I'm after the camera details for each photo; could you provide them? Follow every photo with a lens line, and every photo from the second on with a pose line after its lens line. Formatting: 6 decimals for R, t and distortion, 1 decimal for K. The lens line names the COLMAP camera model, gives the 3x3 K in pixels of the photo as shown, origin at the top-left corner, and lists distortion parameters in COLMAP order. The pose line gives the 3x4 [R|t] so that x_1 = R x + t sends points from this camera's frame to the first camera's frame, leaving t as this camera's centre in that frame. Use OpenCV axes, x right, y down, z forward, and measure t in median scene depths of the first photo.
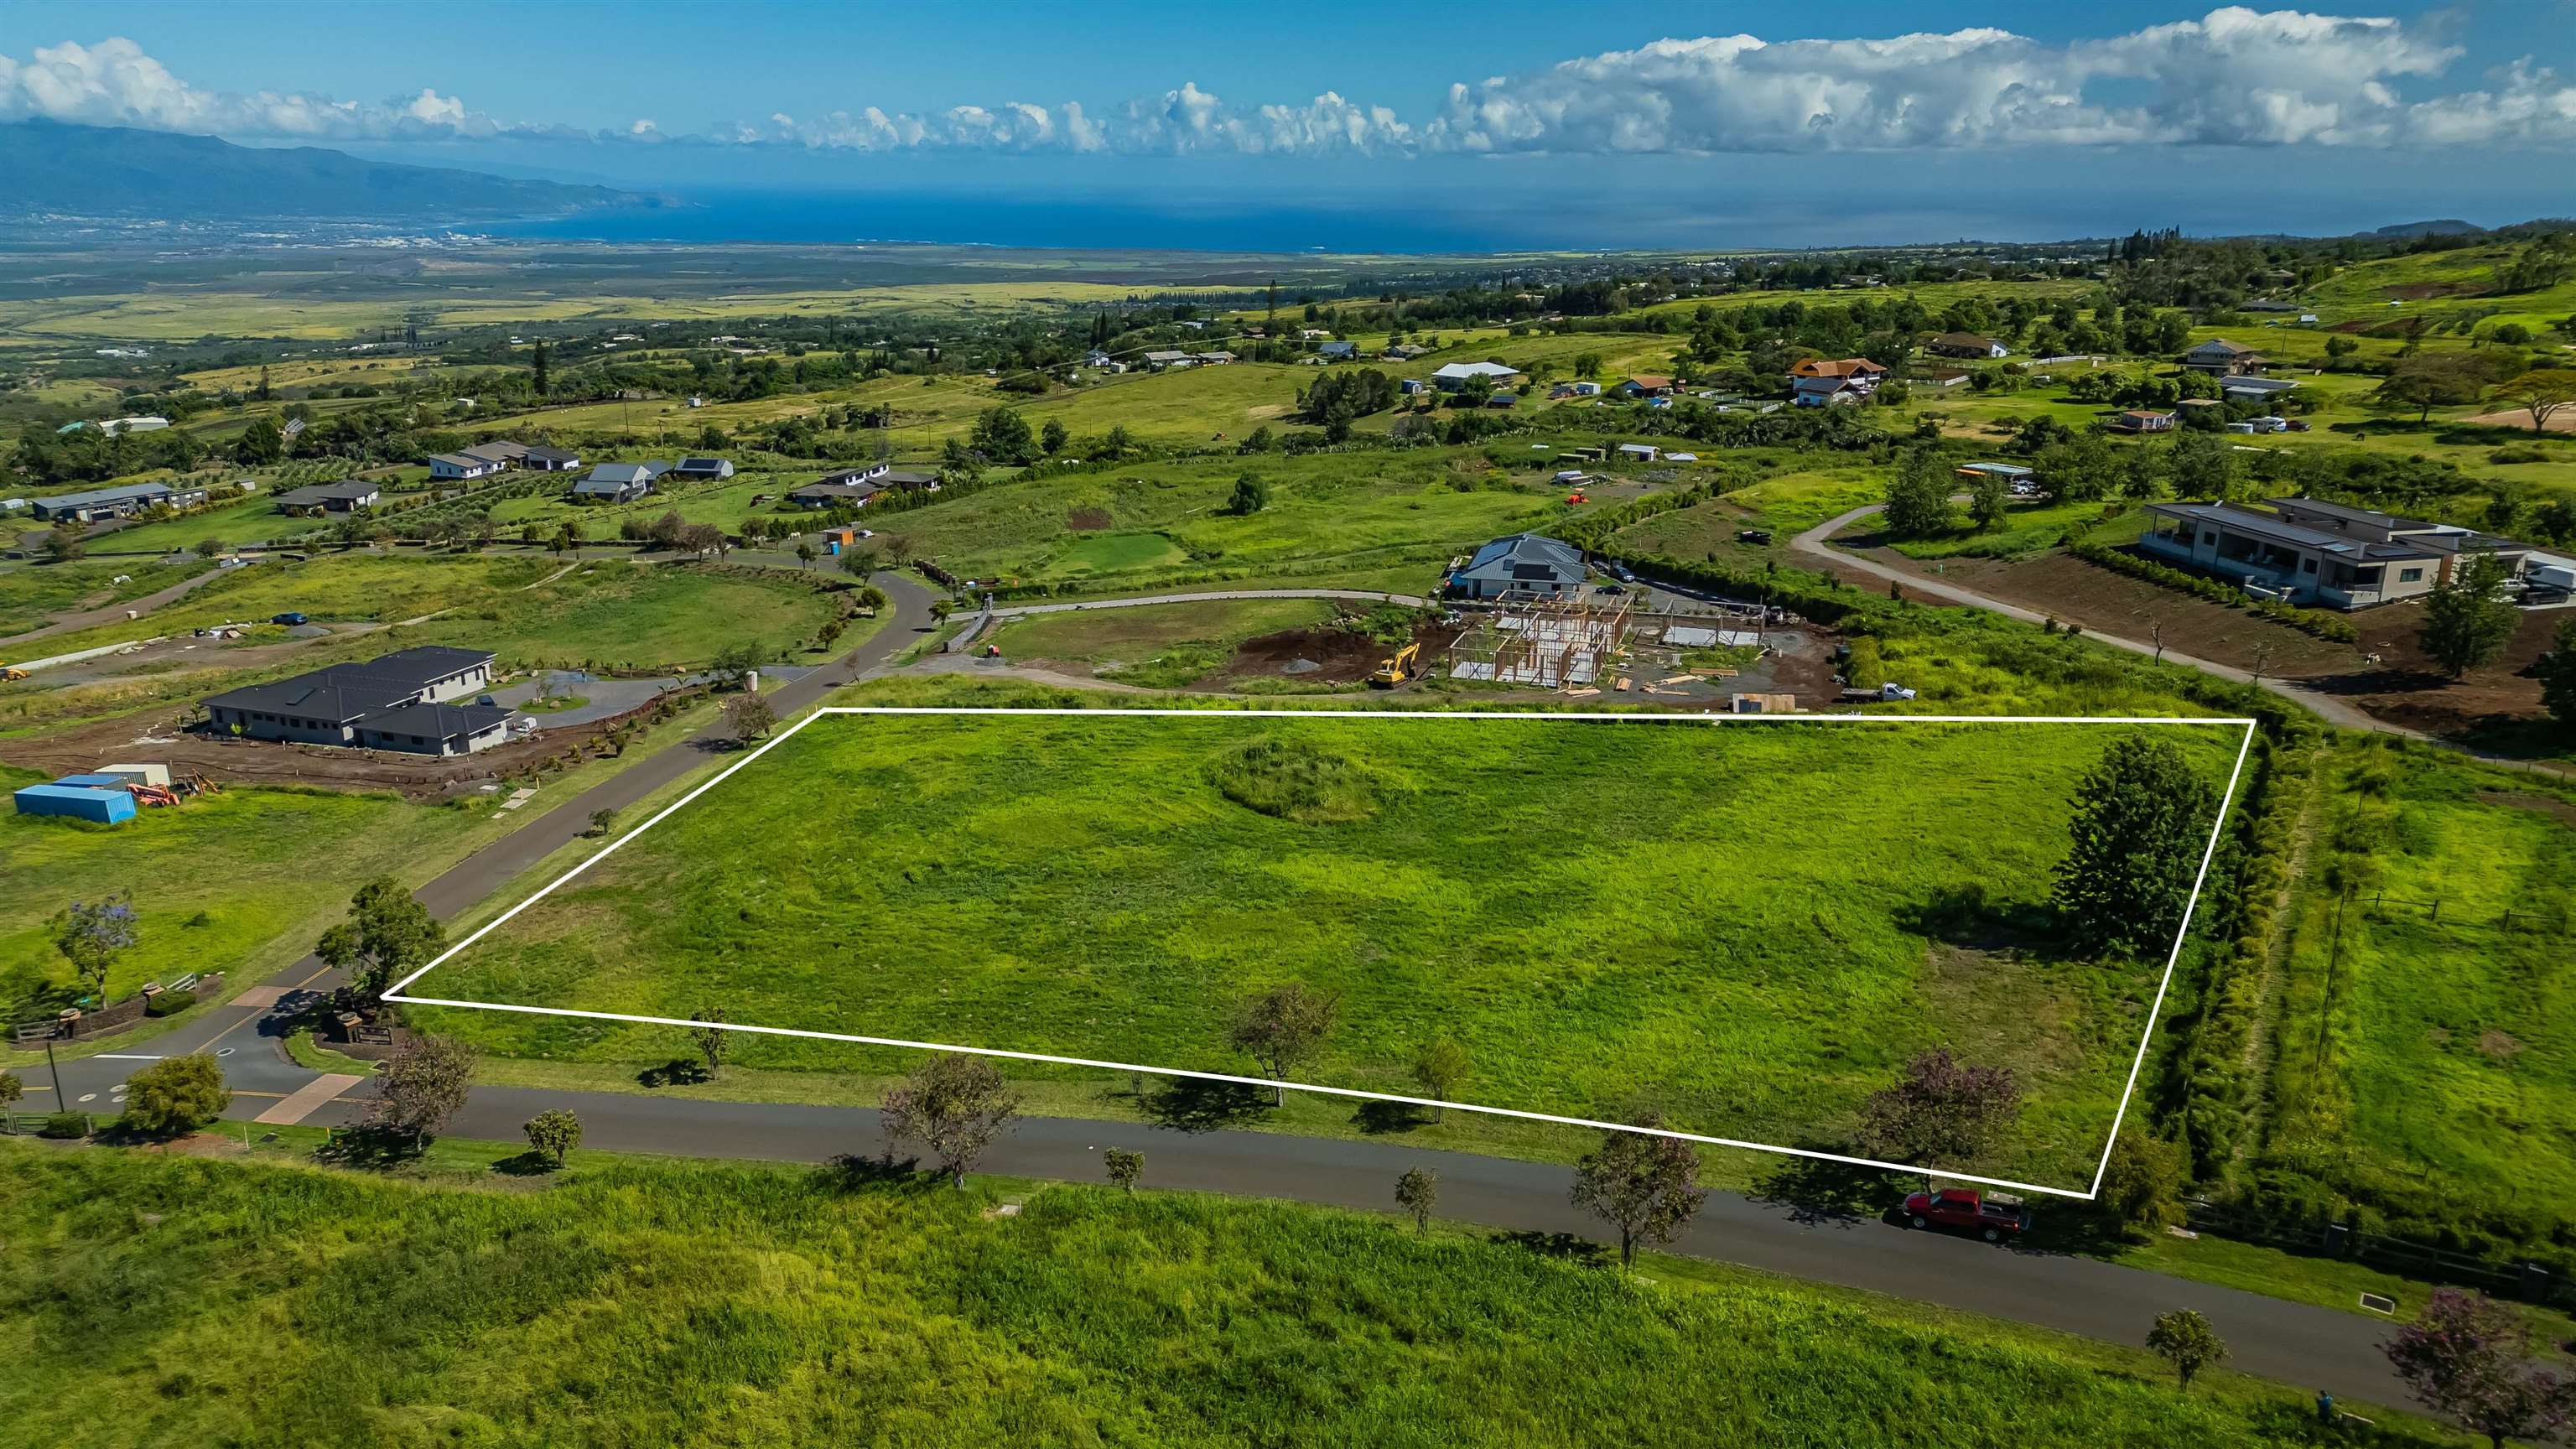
lens RADIAL K [[1784.6, 0, 1285.9], [0, 1784.6, 719.3], [0, 0, 1]] dist [0.077581, -0.068292]
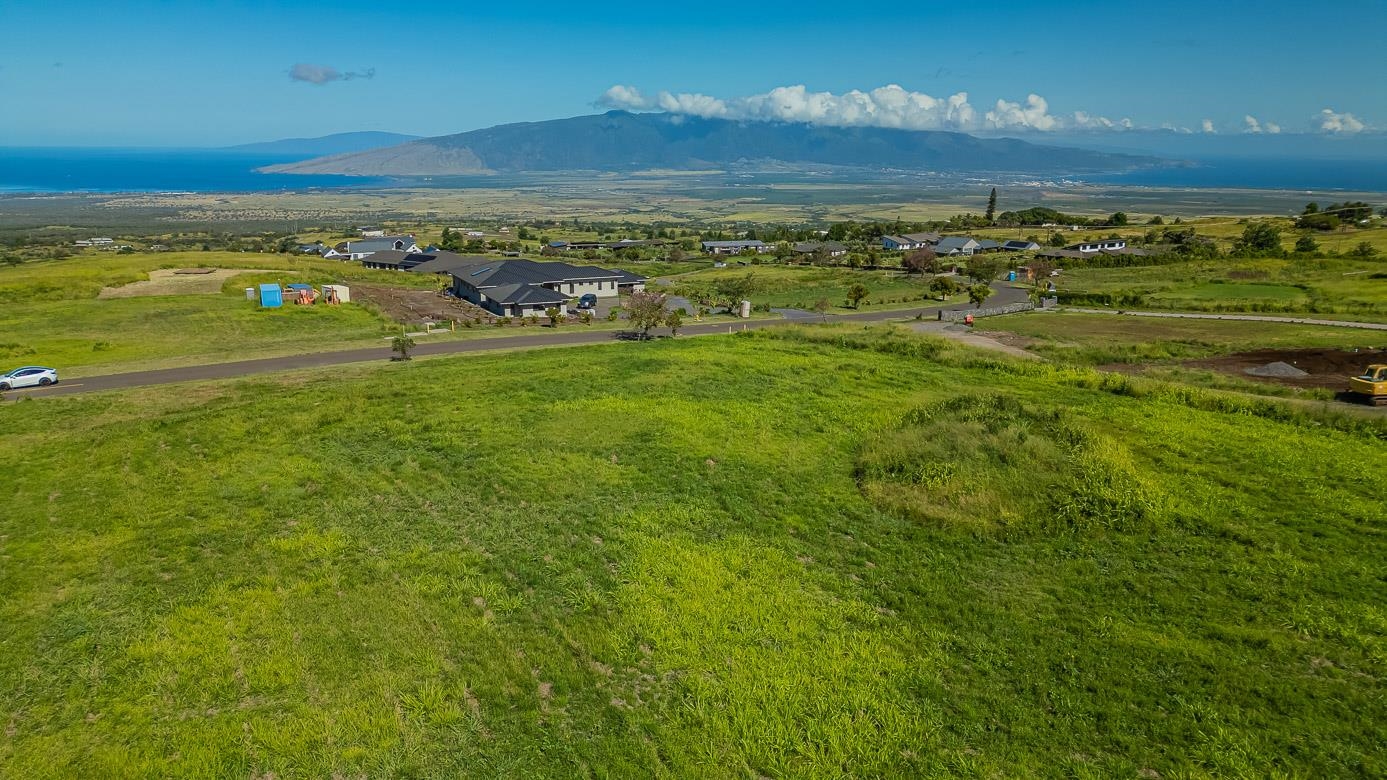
lens RADIAL K [[960.9, 0, 686.0], [0, 960.9, 400.6], [0, 0, 1]] dist [0.077581, -0.068292]
pose [[0.708080, 0.184368, -0.681639, 0.015000], [-0.212457, 0.976209, 0.043345, 0.002389], [0.673413, 0.114127, 0.730404, 0.065552]]
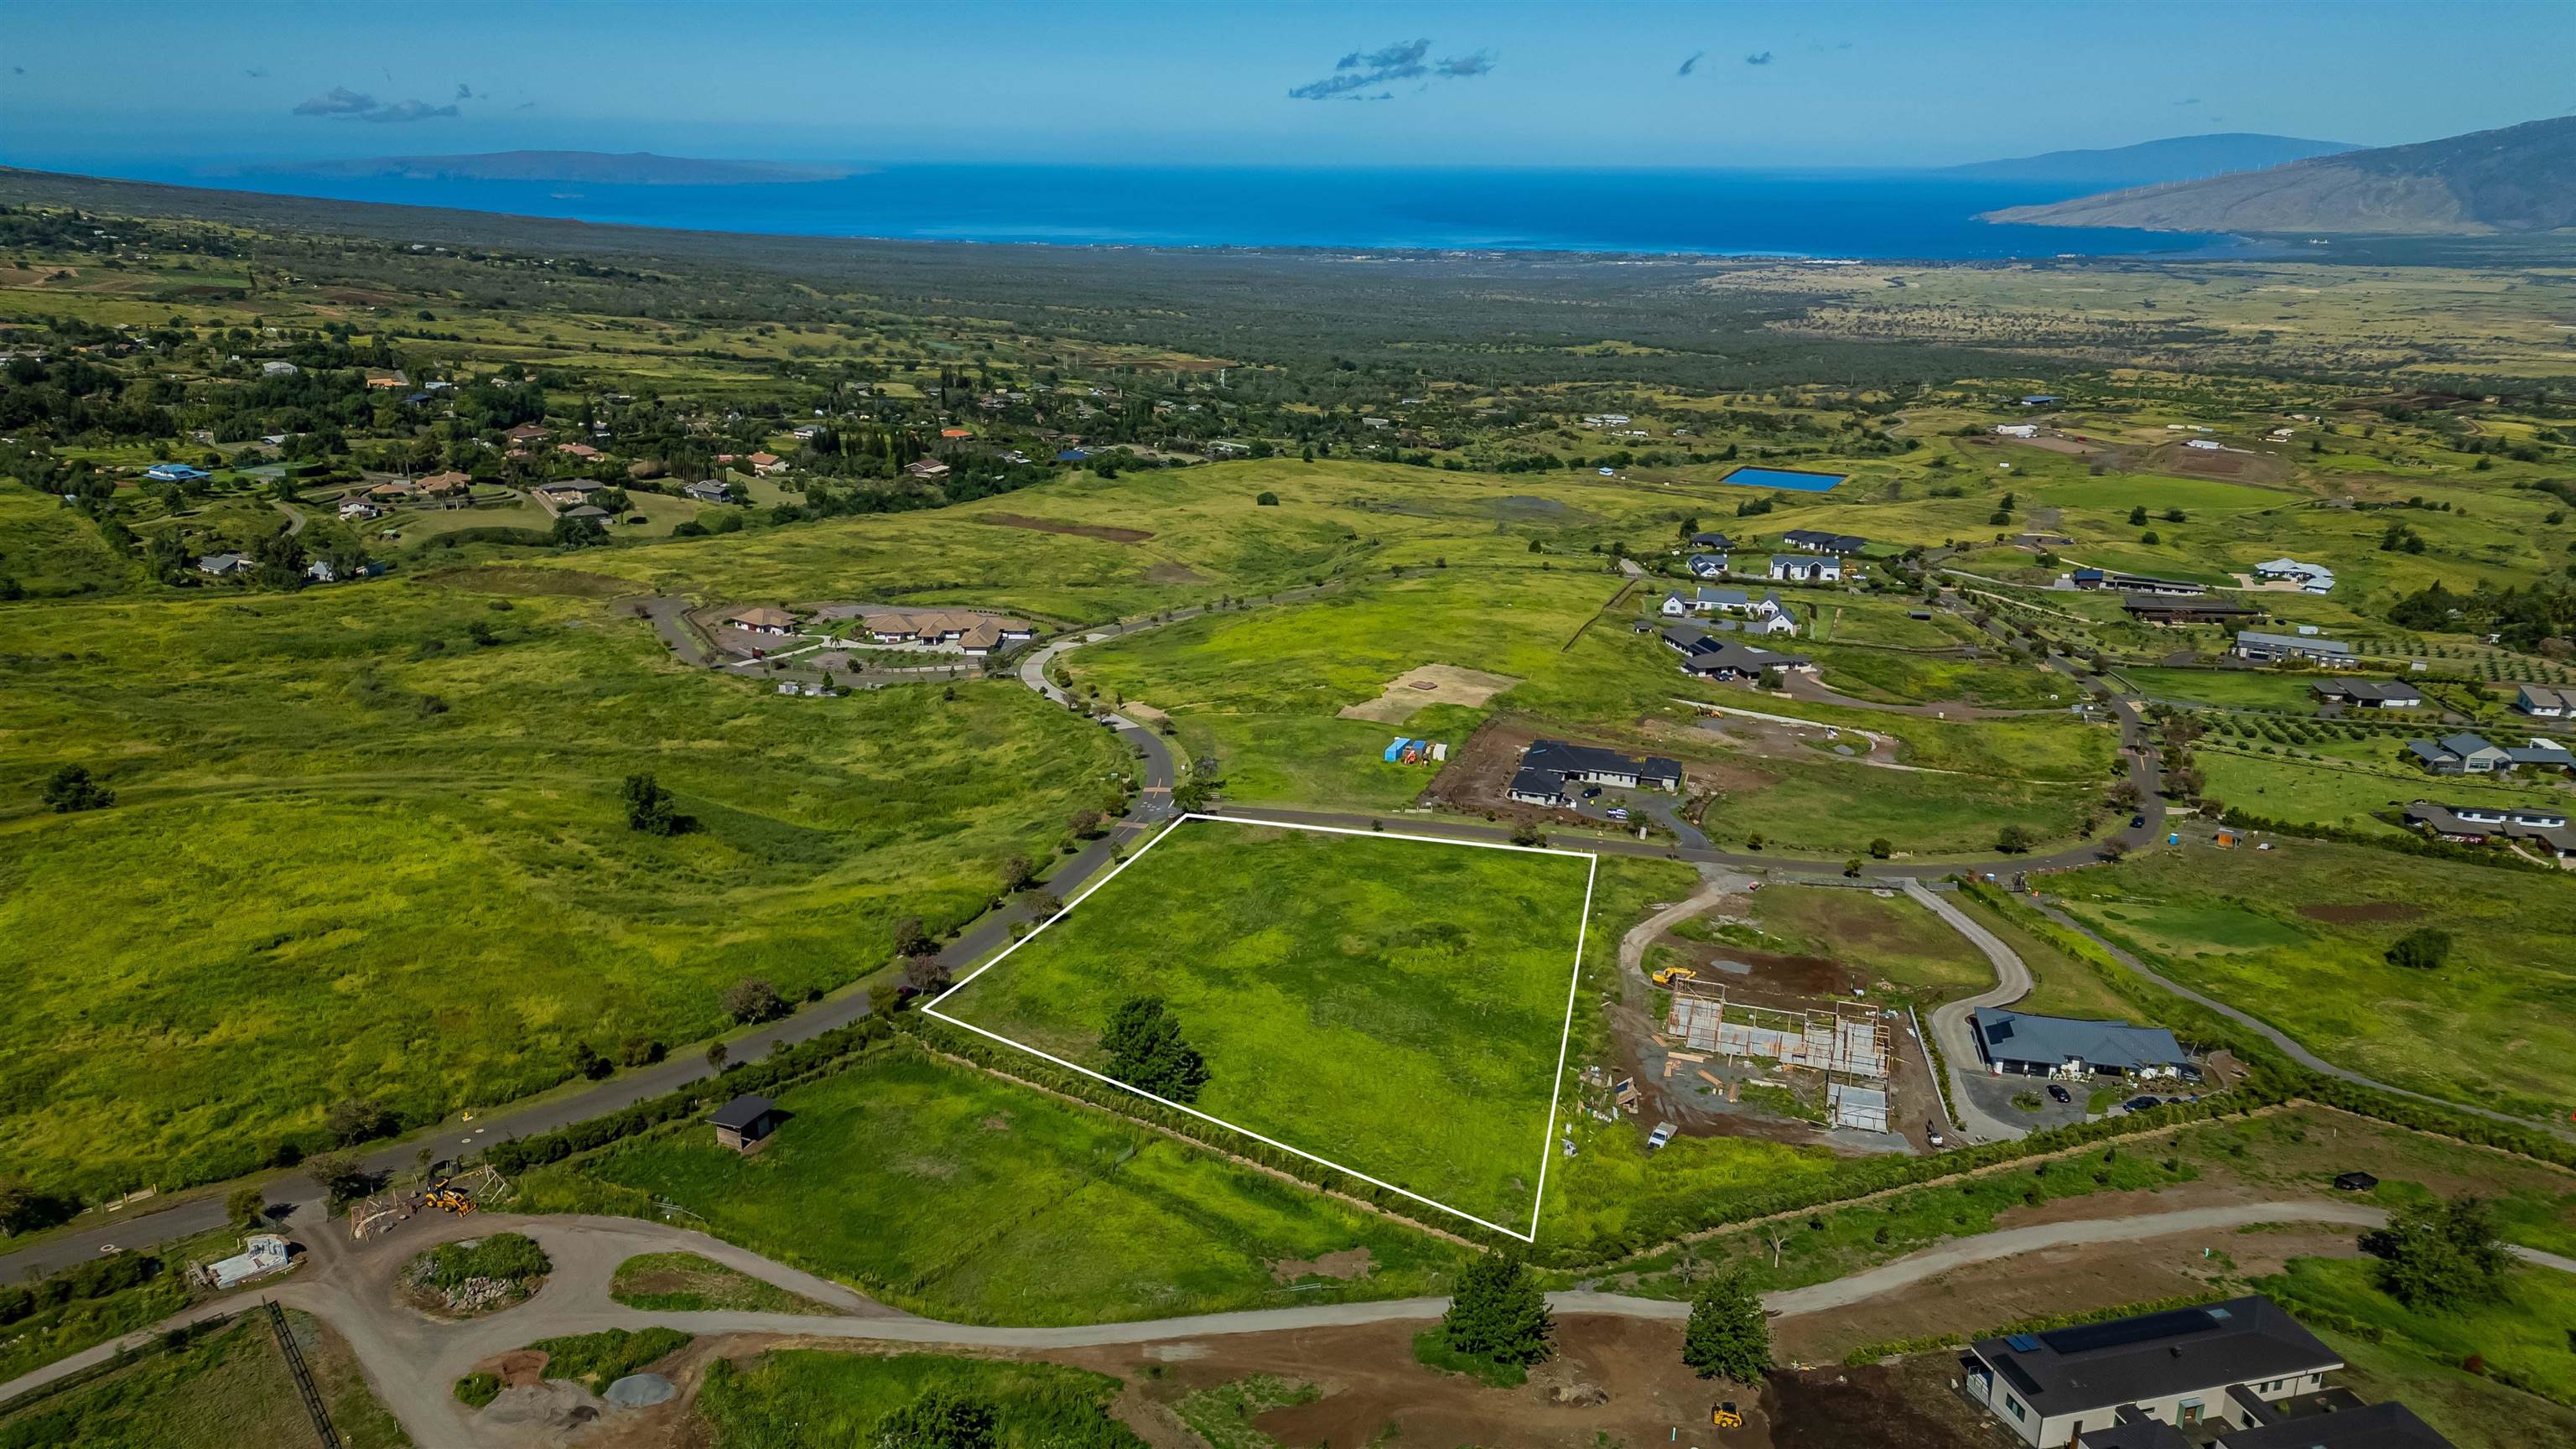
lens RADIAL K [[1784.6, 0, 1278.6], [0, 1784.6, 727.3], [0, 0, 1]] dist [0.077581, -0.068292]
pose [[0.018635, 0.308192, -0.951142, 0.162514], [-0.304153, 0.907968, 0.288244, -0.063031], [0.952441, 0.283921, 0.110658, 0.057481]]
